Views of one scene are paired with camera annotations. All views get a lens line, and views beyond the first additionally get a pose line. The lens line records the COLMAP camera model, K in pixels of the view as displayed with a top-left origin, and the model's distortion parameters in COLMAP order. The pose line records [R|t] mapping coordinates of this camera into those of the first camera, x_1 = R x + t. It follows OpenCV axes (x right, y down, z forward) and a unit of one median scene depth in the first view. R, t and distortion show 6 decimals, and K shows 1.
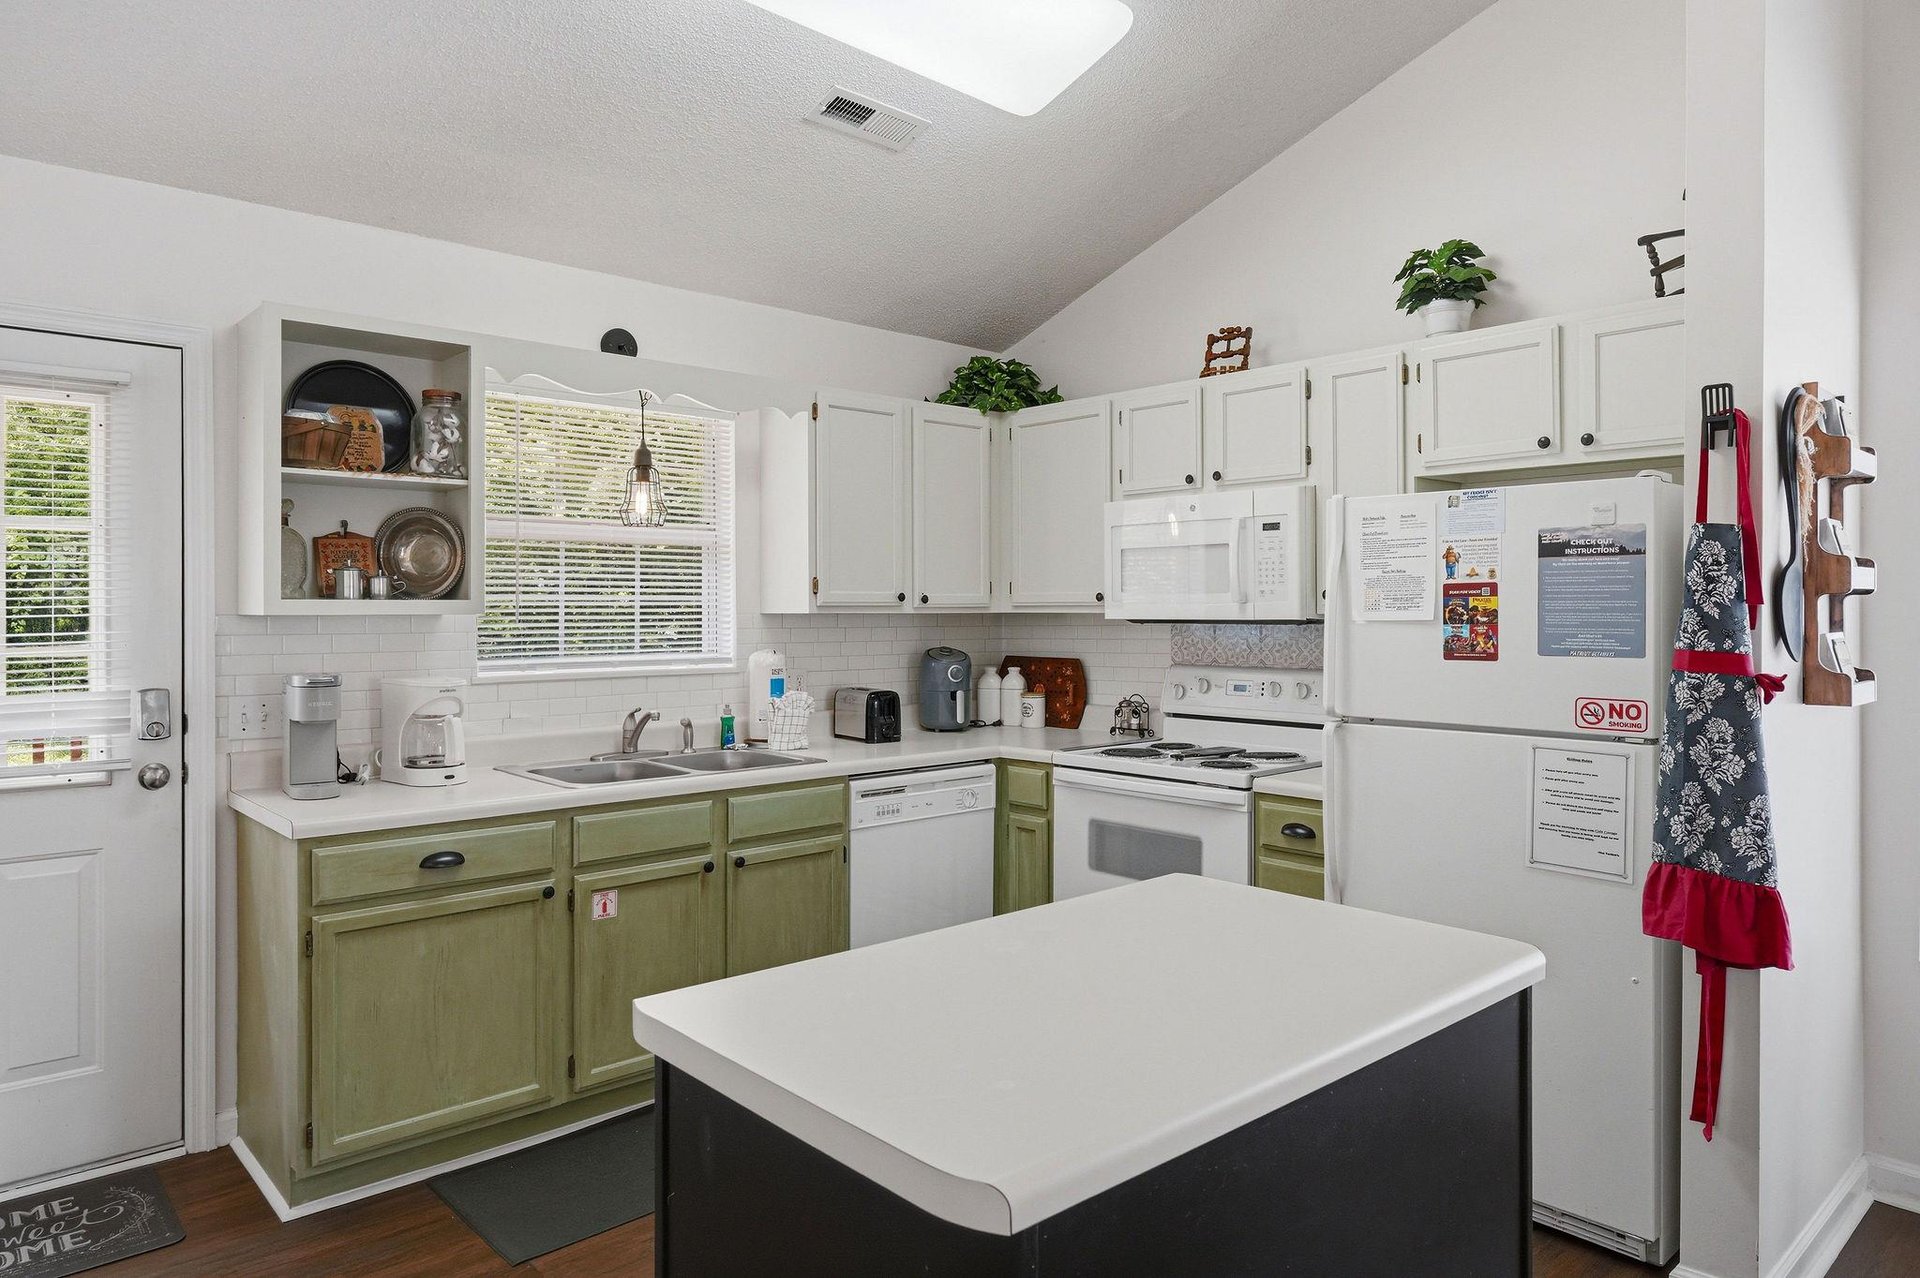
lens RADIAL K [[1196.2, 0, 956.7], [0, 1196.2, 576.1], [0, 0, 1]] dist [0.003265, 0.001080]
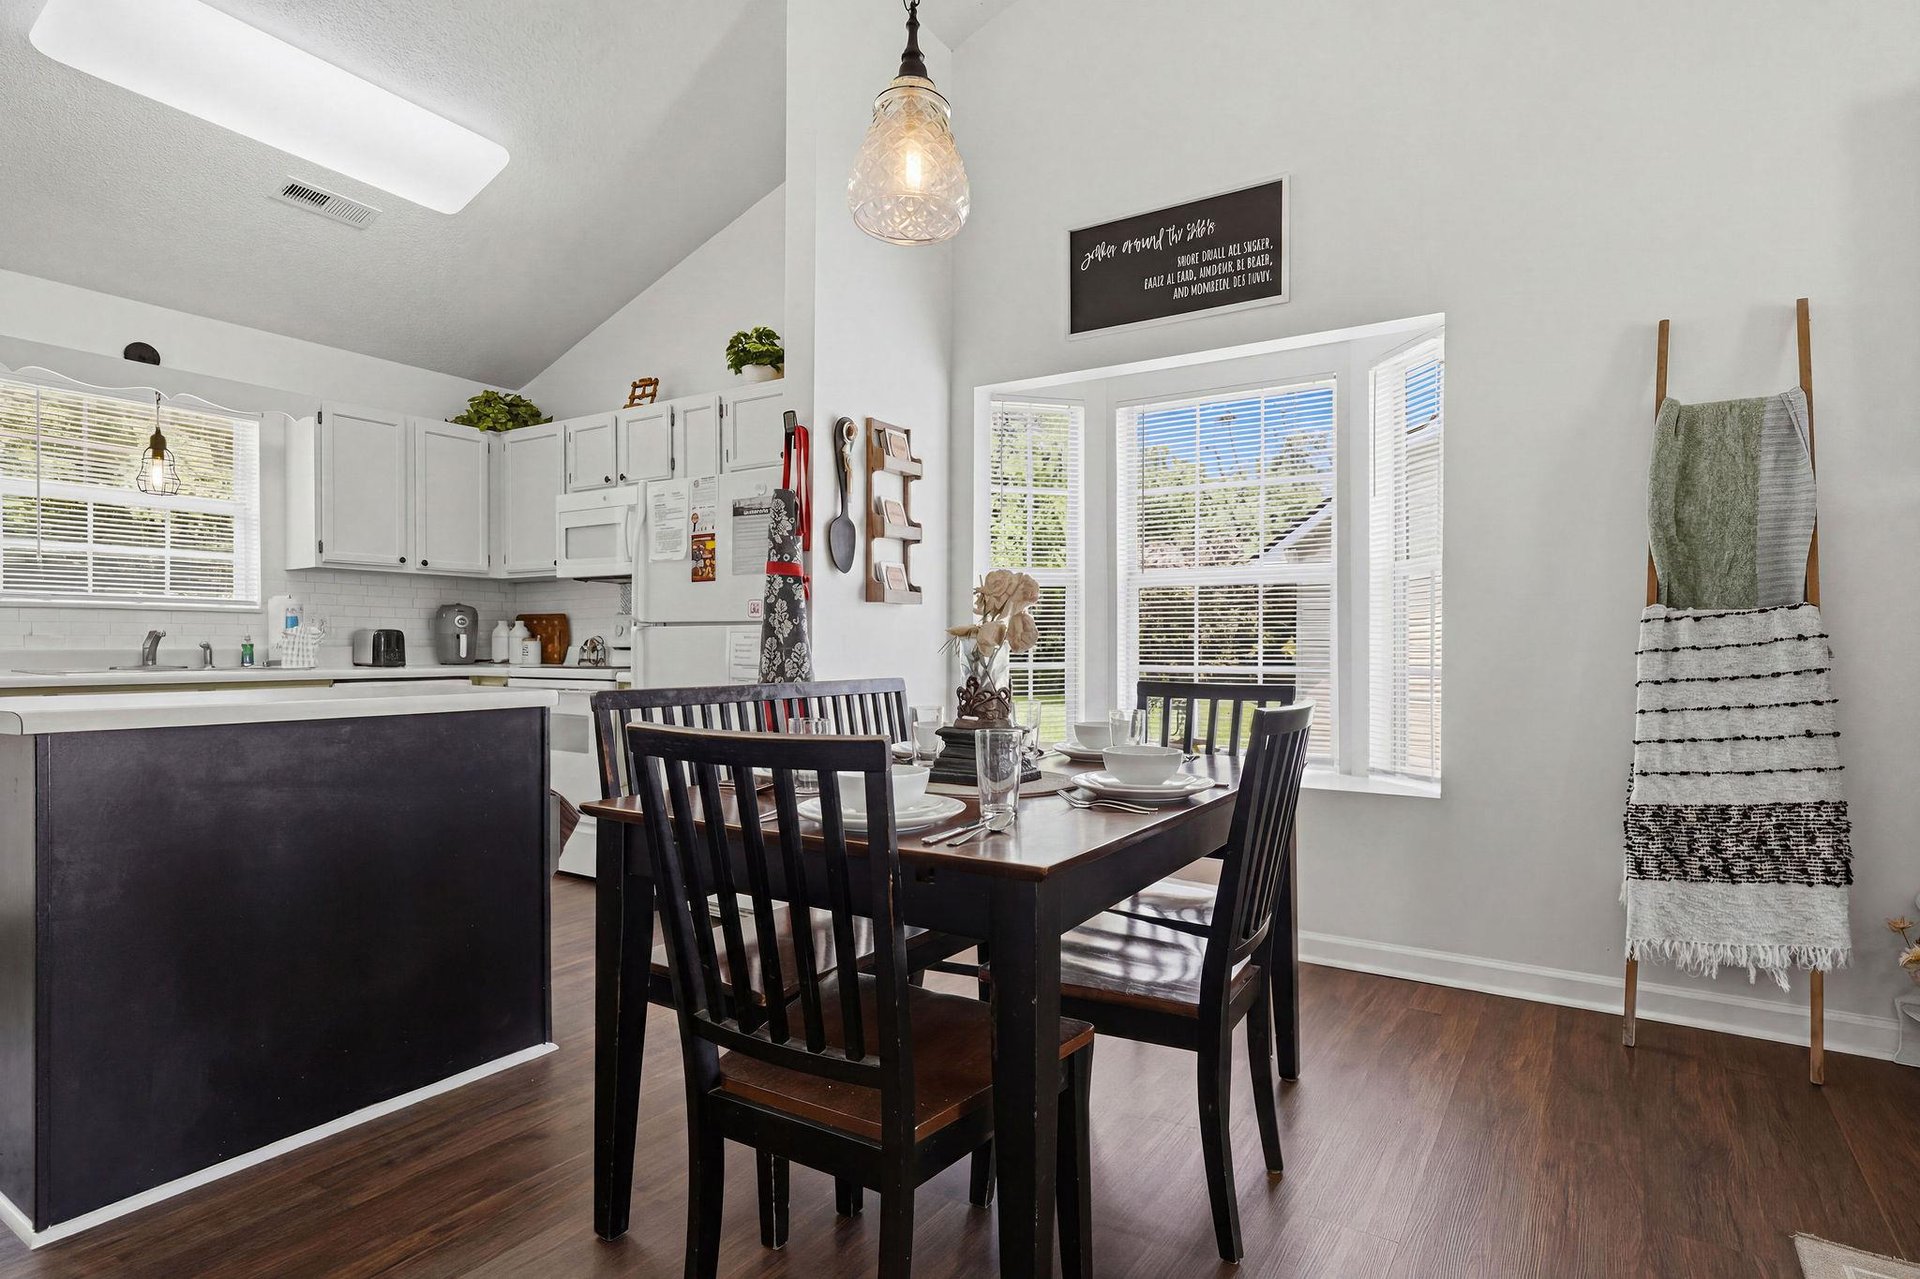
lens RADIAL K [[995.4, 0, 960.0], [0, 995.4, 639.5], [0, 0, 1]] dist [0.001858, 0.000377]
pose [[0.965526, 0.005059, 0.260257, 0.281339], [-0.011203, 0.999692, 0.022132, 0.078390], [-0.260065, -0.024285, 0.965286, -0.273023]]
